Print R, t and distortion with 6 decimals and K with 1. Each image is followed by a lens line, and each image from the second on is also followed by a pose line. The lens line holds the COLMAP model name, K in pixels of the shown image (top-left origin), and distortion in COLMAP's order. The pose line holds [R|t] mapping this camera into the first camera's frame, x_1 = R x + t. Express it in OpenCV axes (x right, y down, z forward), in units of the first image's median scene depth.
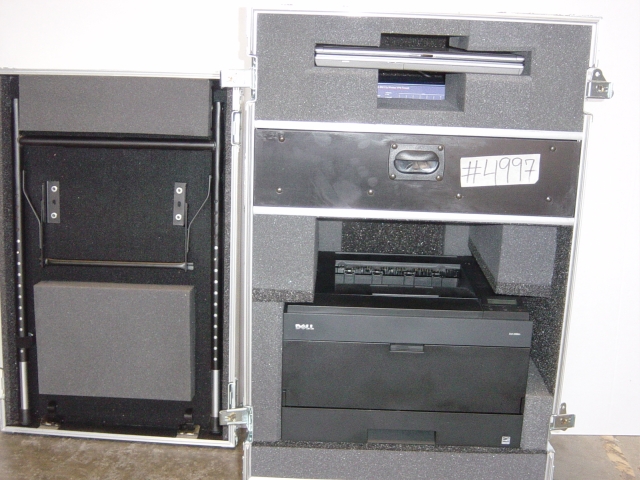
lens RADIAL K [[922.2, 0, 319.0], [0, 922.2, 271.9], [0, 0, 1]] dist [-0.137837, 0.040948]
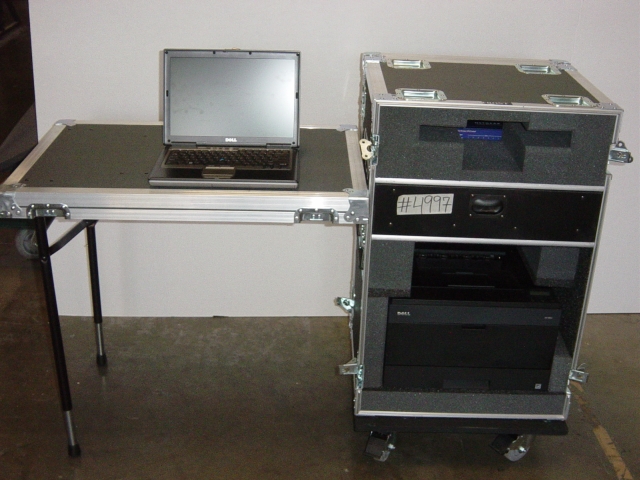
lens RADIAL K [[922.2, 0, 319.0], [0, 922.2, 271.9], [0, 0, 1]] dist [-0.137837, 0.040948]
pose [[0.999716, -0.006439, 0.022937, -0.179866], [0.001962, 0.981764, 0.190091, -0.276778], [-0.023743, -0.189993, 0.981498, -0.390209]]
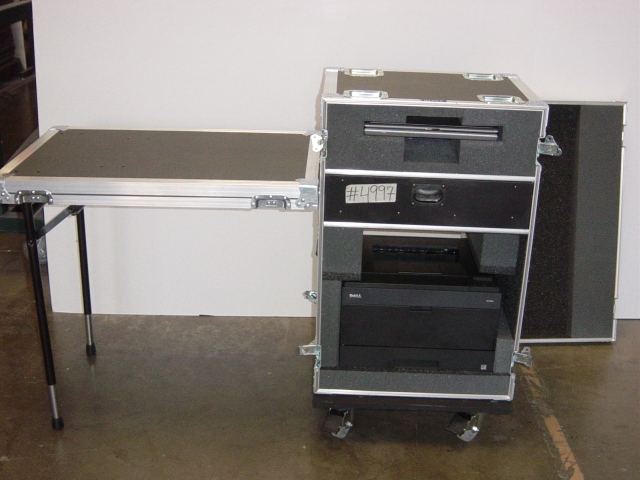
lens RADIAL K [[922.2, 0, 319.0], [0, 922.2, 271.9], [0, 0, 1]] dist [-0.137837, 0.040948]
pose [[0.999860, 0.000629, -0.016694, -0.051366], [0.001585, 0.991214, 0.132257, -0.188360], [0.016631, -0.132265, 0.991075, -0.547669]]
